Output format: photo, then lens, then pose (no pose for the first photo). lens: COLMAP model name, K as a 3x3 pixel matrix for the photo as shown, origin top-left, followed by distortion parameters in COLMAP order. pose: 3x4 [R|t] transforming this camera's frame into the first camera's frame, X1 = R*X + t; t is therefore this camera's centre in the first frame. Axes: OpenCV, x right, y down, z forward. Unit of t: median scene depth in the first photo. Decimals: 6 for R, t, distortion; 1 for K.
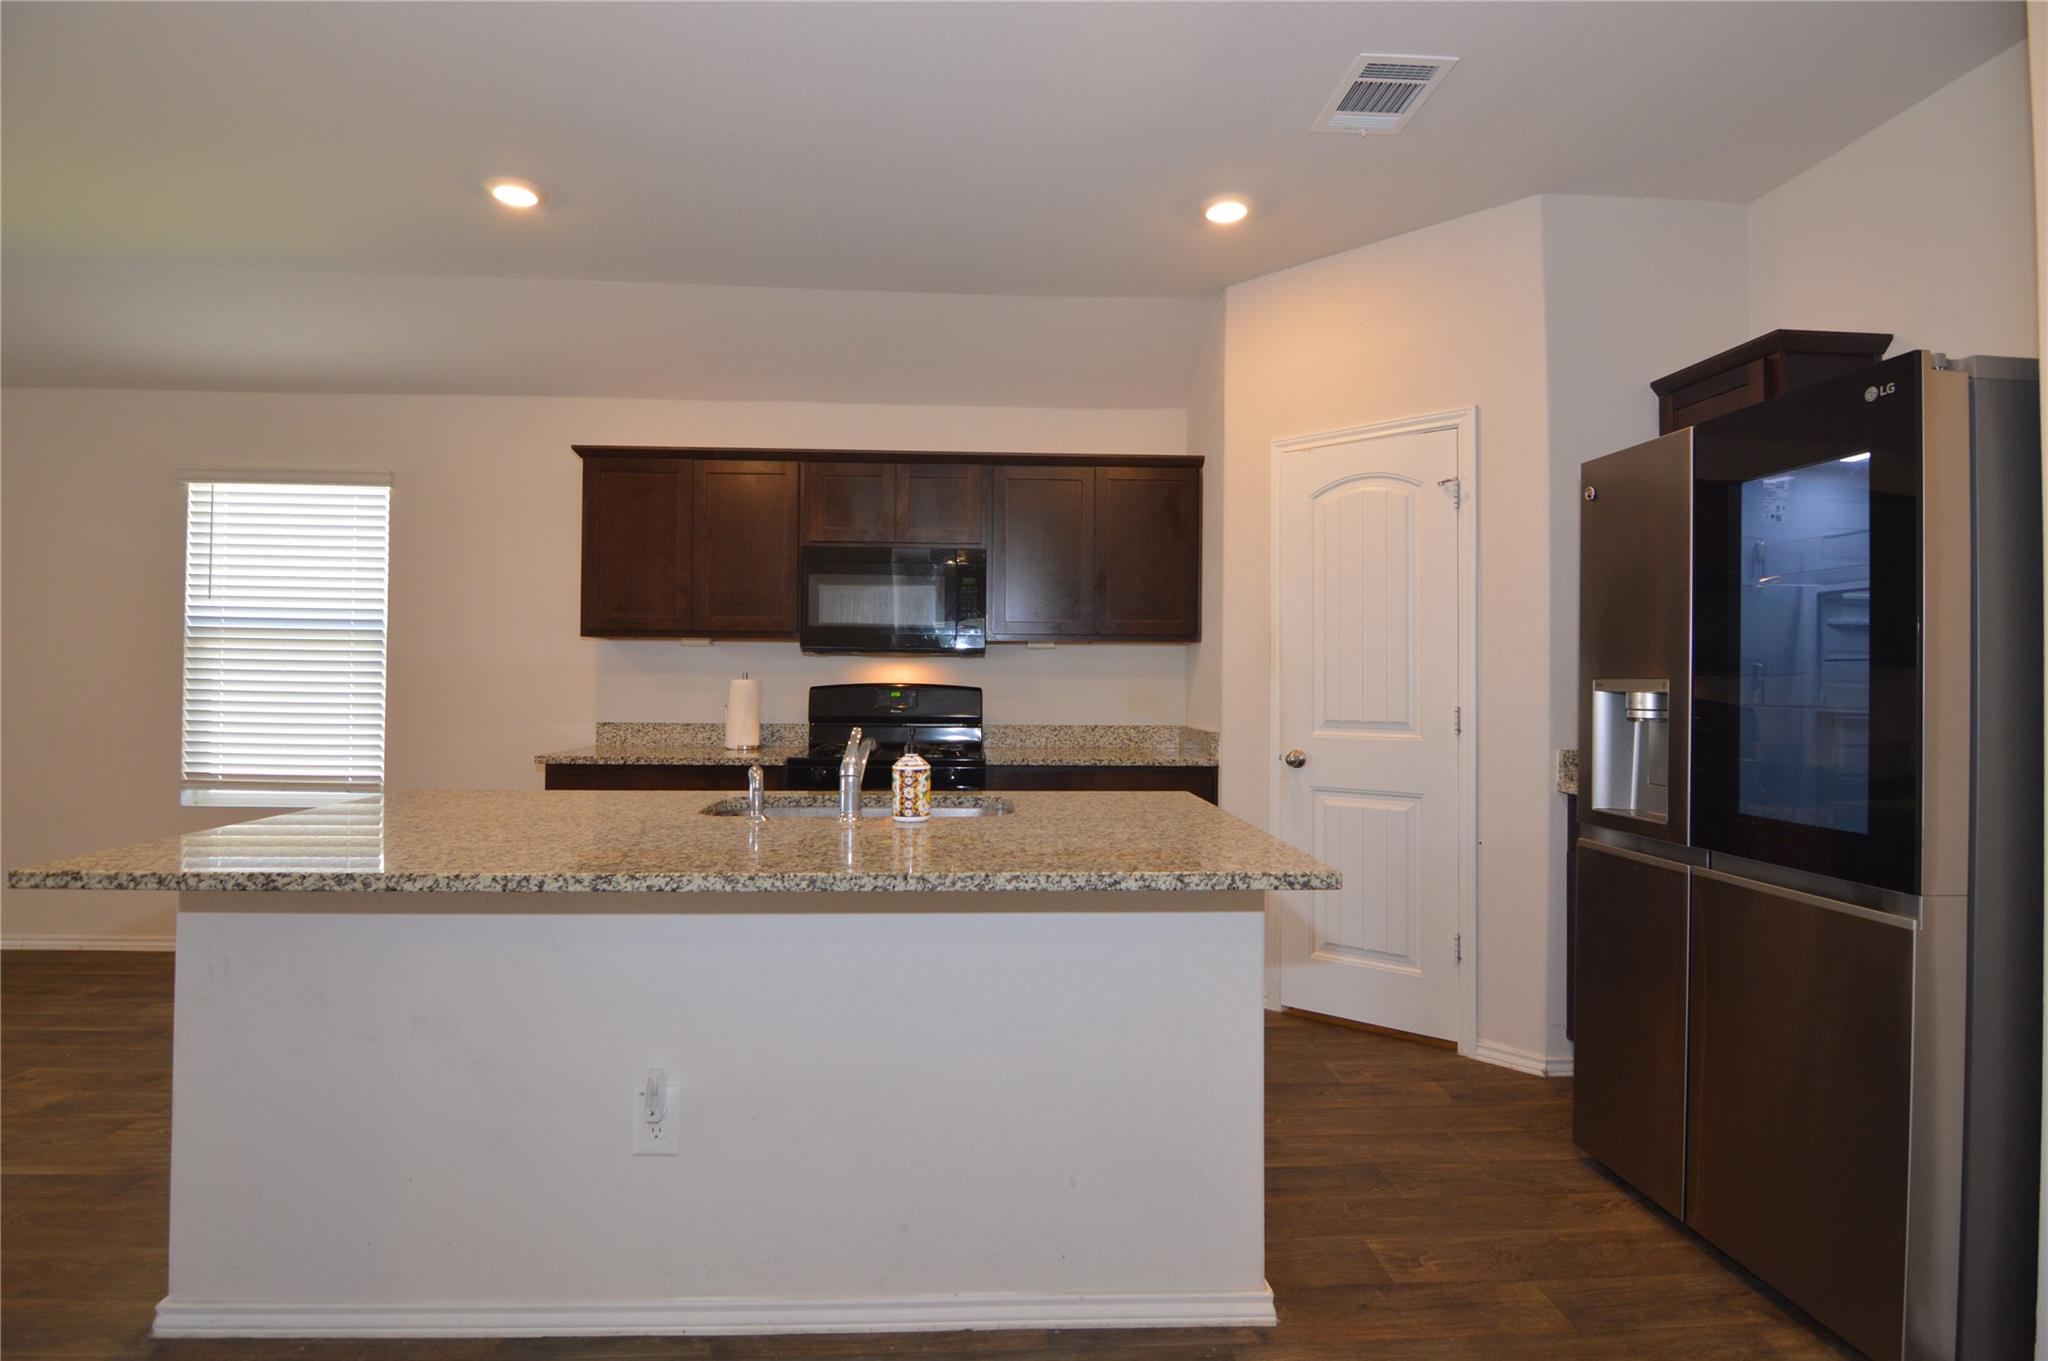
lens RADIAL K [[1012.3, 0, 1023.9], [0, 1012.3, 680.0], [0, 0, 1]] dist [-0.019663, 0.002083]
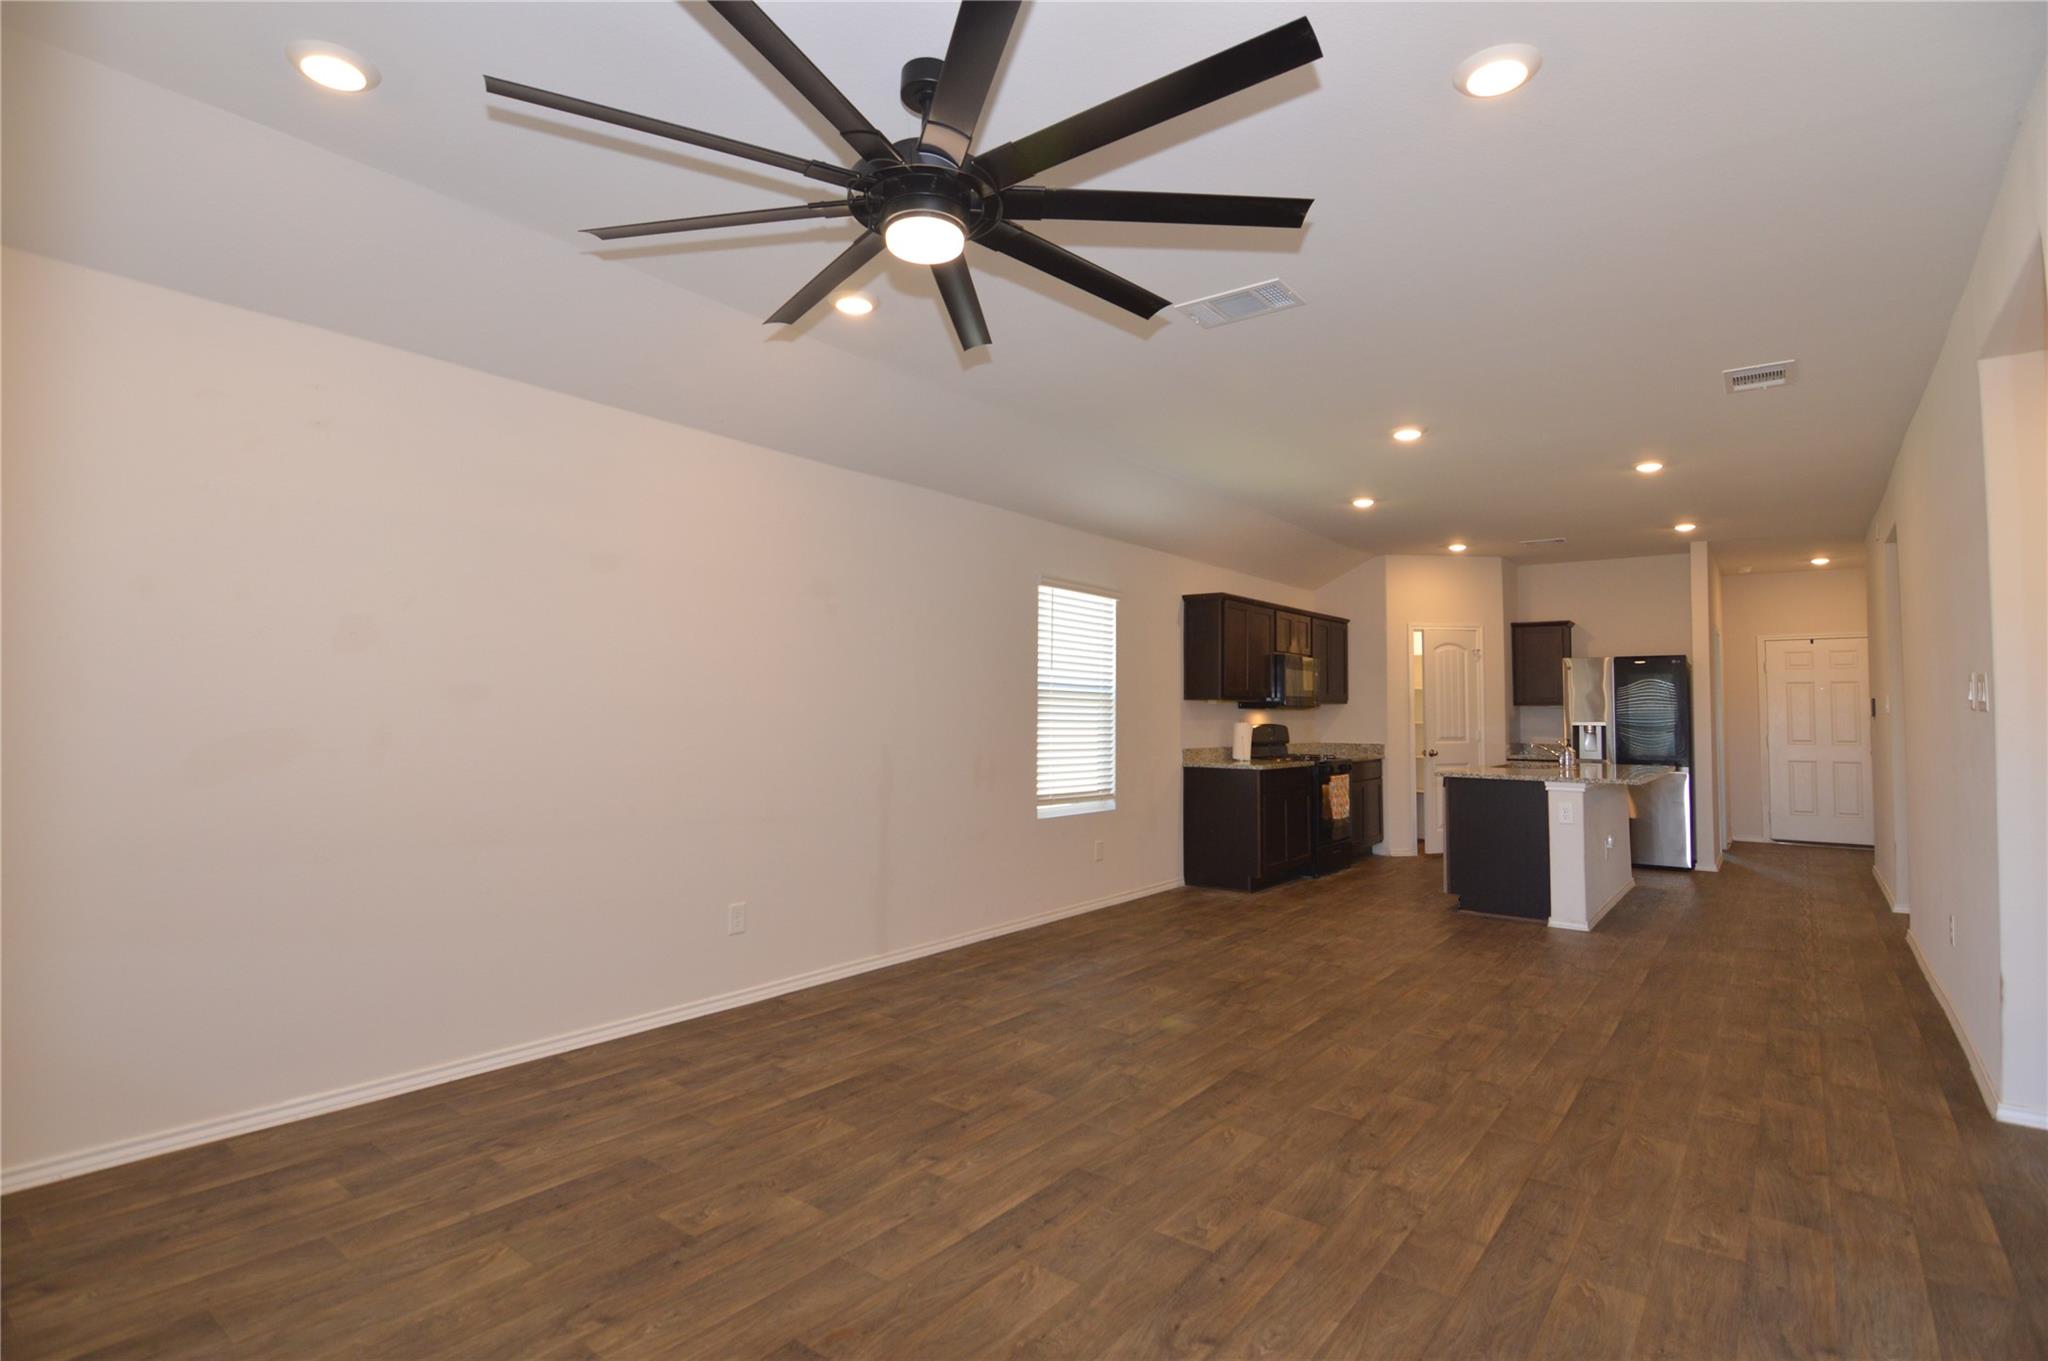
lens RADIAL K [[1012.3, 0, 972.6], [0, 1012.3, 692.4], [0, 0, 1]] dist [-0.019663, 0.002083]
pose [[0.675626, 0.009379, 0.737185, -1.935981], [-0.011018, 0.999936, -0.002625, -0.044500], [-0.737162, -0.006349, 0.675686, 0.118215]]
